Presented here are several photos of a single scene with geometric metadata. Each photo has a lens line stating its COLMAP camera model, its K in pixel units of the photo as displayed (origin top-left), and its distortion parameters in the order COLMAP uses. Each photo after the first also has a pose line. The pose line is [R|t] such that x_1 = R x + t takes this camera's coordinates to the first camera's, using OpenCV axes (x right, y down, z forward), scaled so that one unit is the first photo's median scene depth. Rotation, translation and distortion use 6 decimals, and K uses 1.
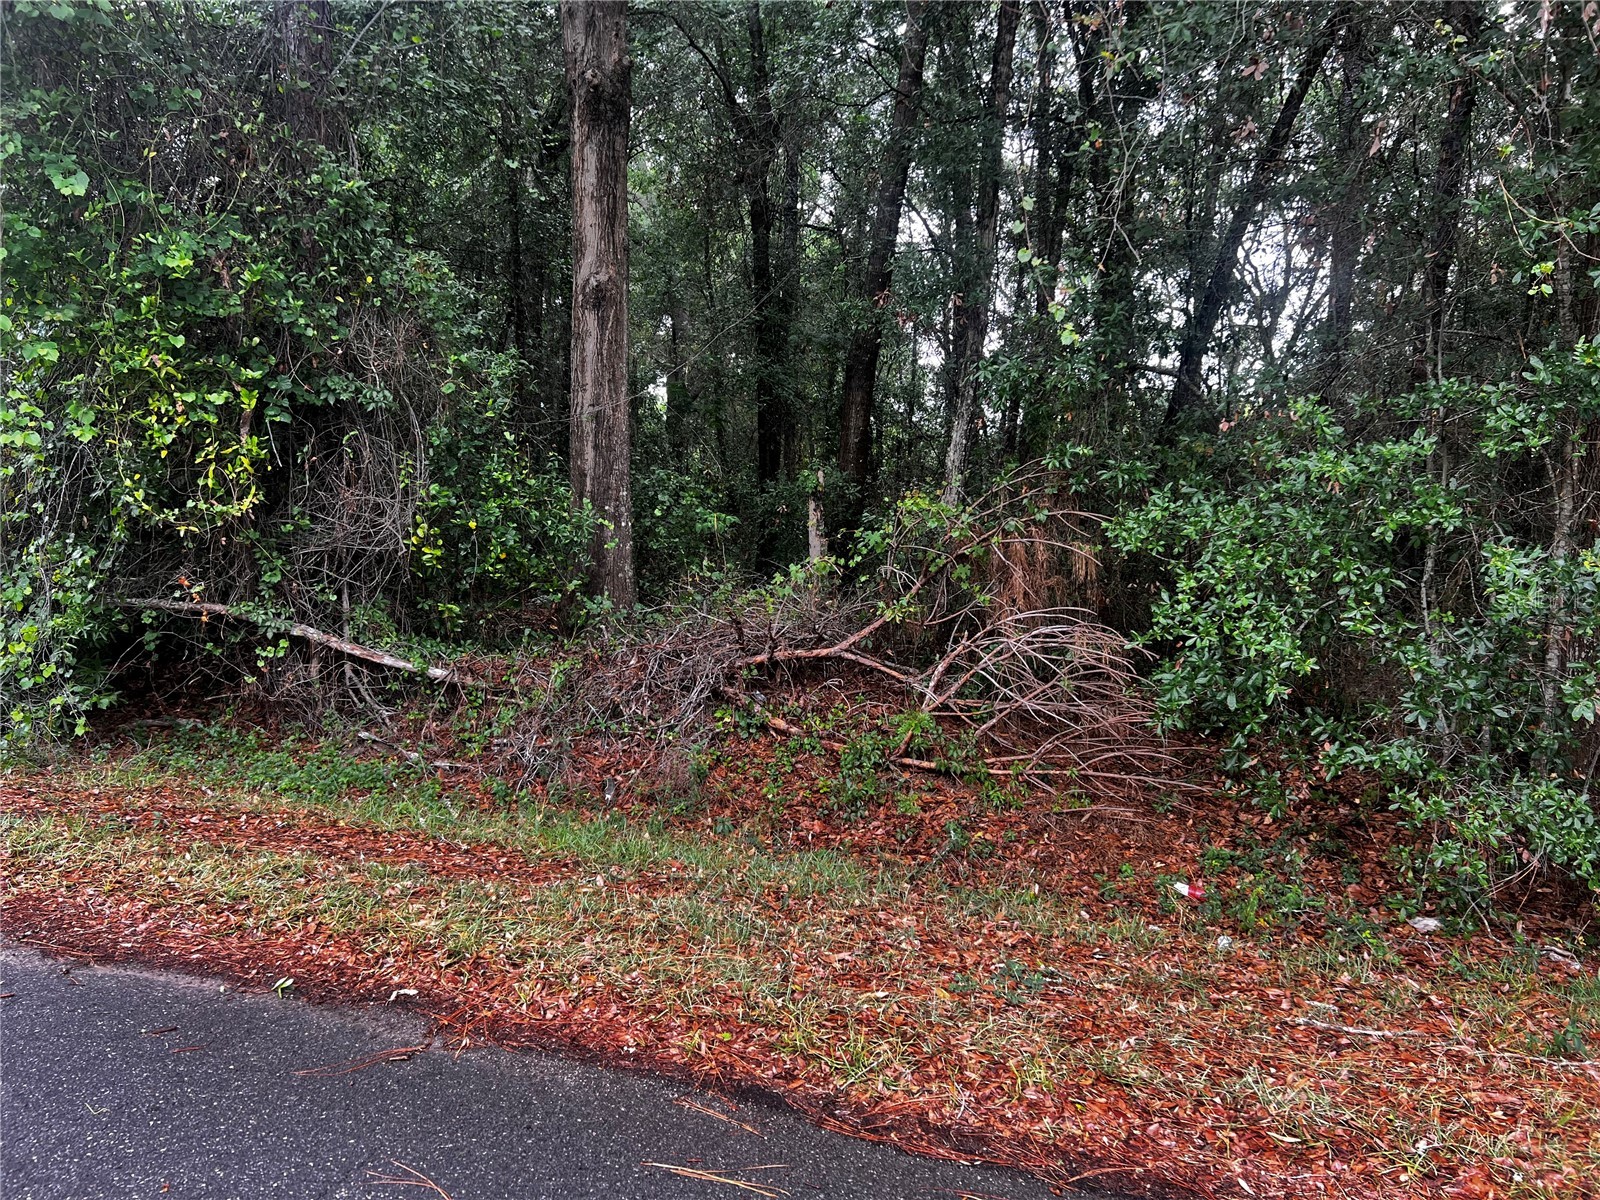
lens RADIAL K [[1188.1, 0, 800.0], [0, 1188.1, 600.0], [0, 0, 1]] dist [0.086961, -0.121550]
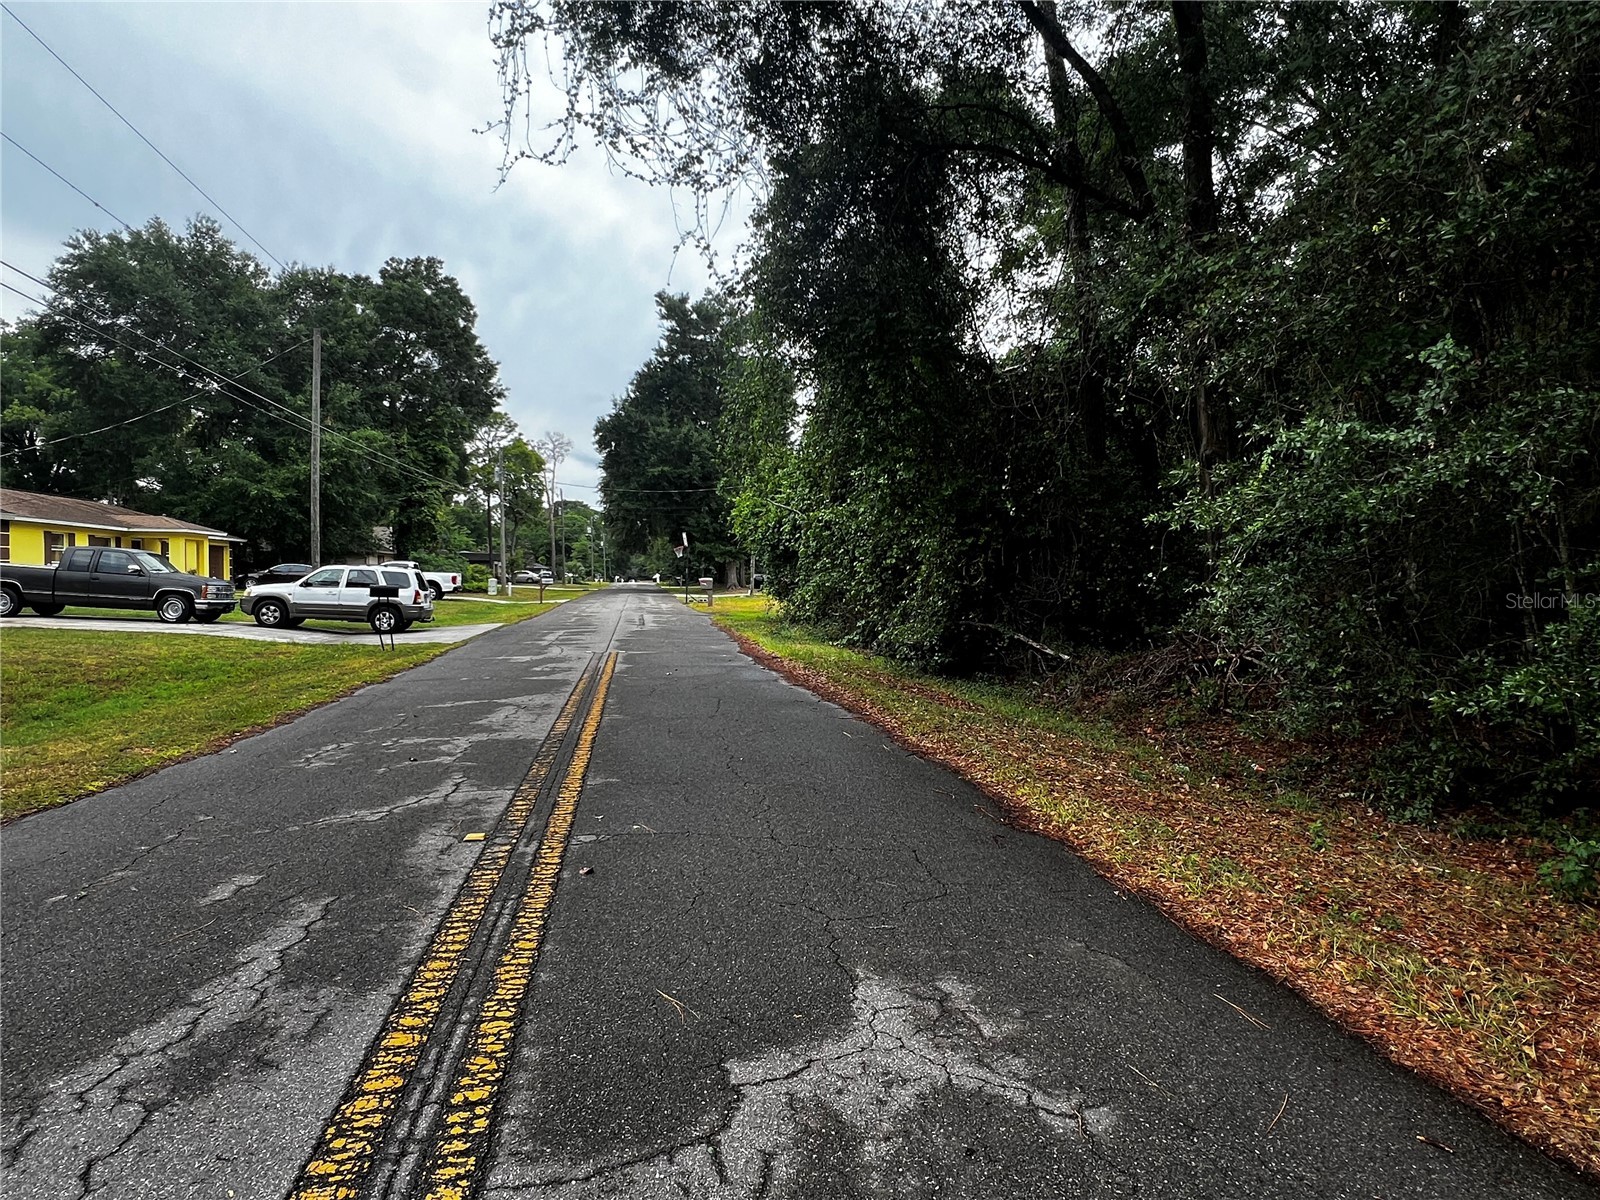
lens RADIAL K [[910.8, 0, 800.0], [0, 910.8, 600.0], [0, 0, 1]] dist [-0.002417, 0.000953]
pose [[0.531784, -0.011189, -0.846806, 0.934605], [-0.050124, 0.997744, -0.044660, 0.061626], [0.845396, 0.066194, 0.530023, -0.316756]]
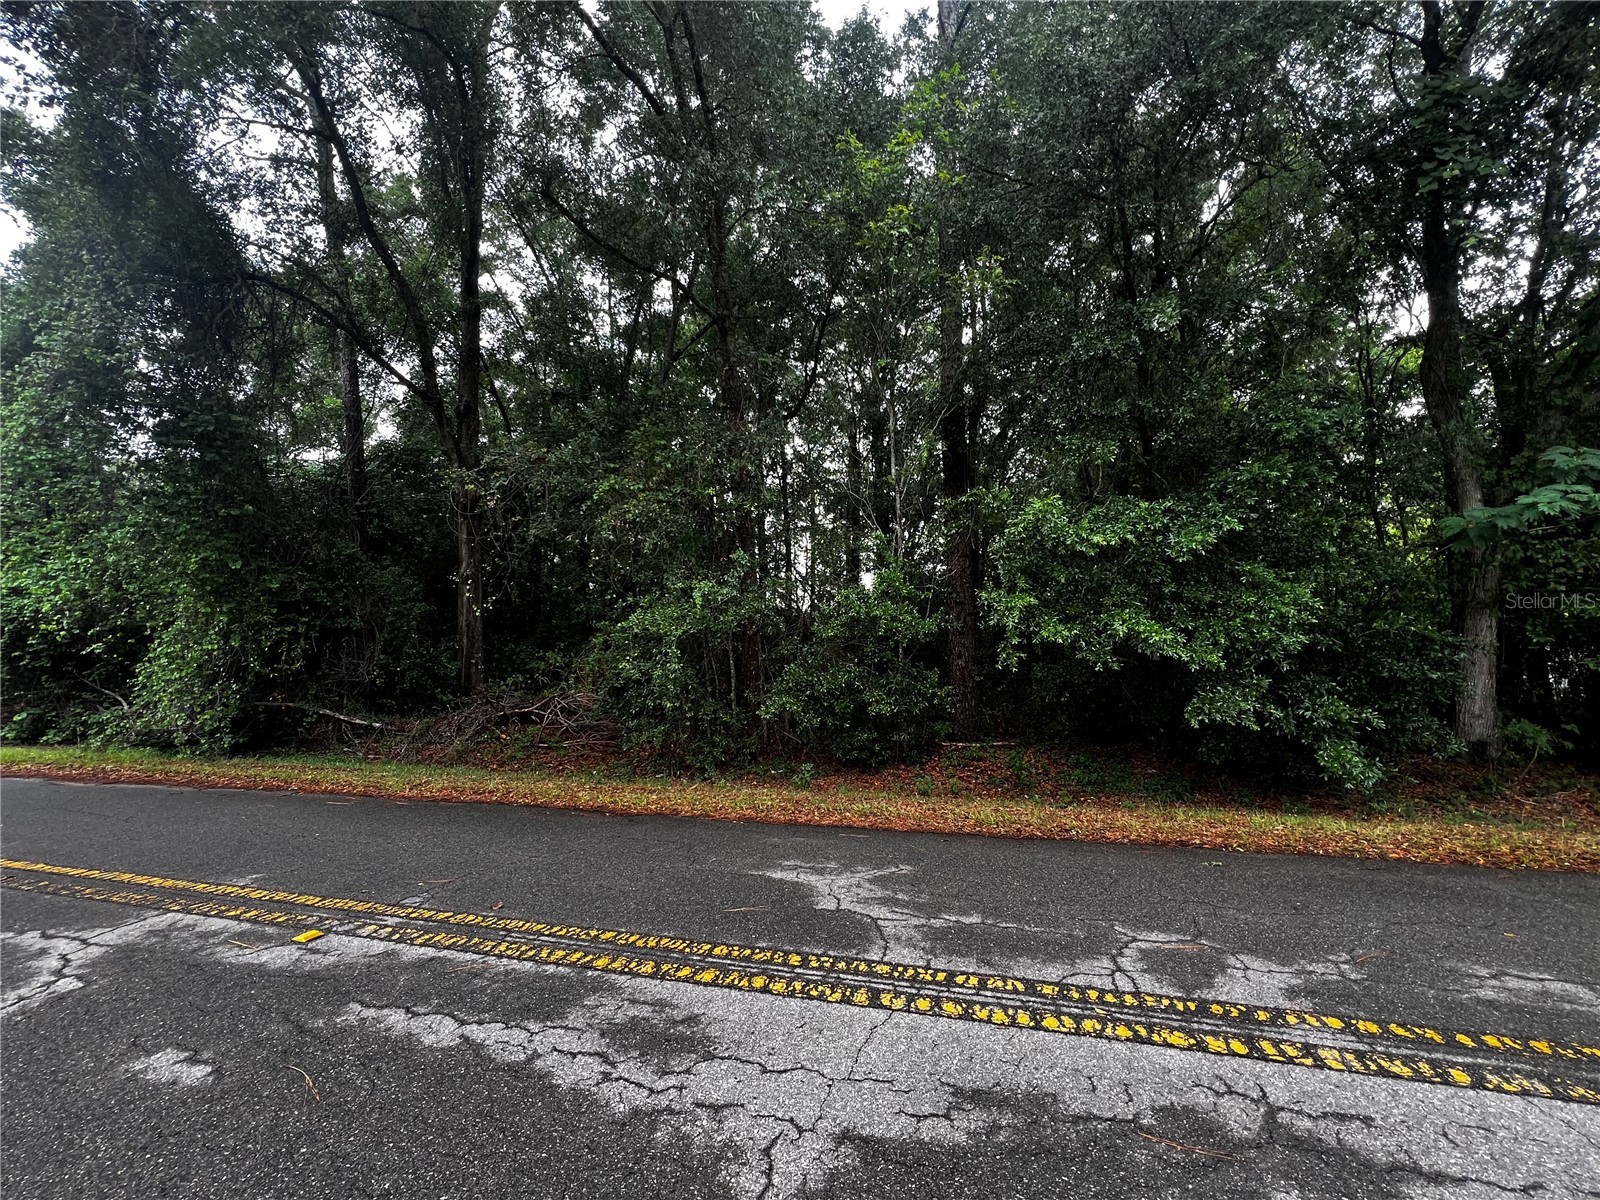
lens RADIAL K [[670.0, 0, 800.0], [0, 670.0, 600.0], [0, 0, 1]] dist [-0.002447, 0.000066]
pose [[0.992642, -0.033716, 0.116299, 0.533062], [0.051639, 0.986608, -0.154722, 0.073572], [-0.109525, 0.159589, 0.981089, -0.700583]]
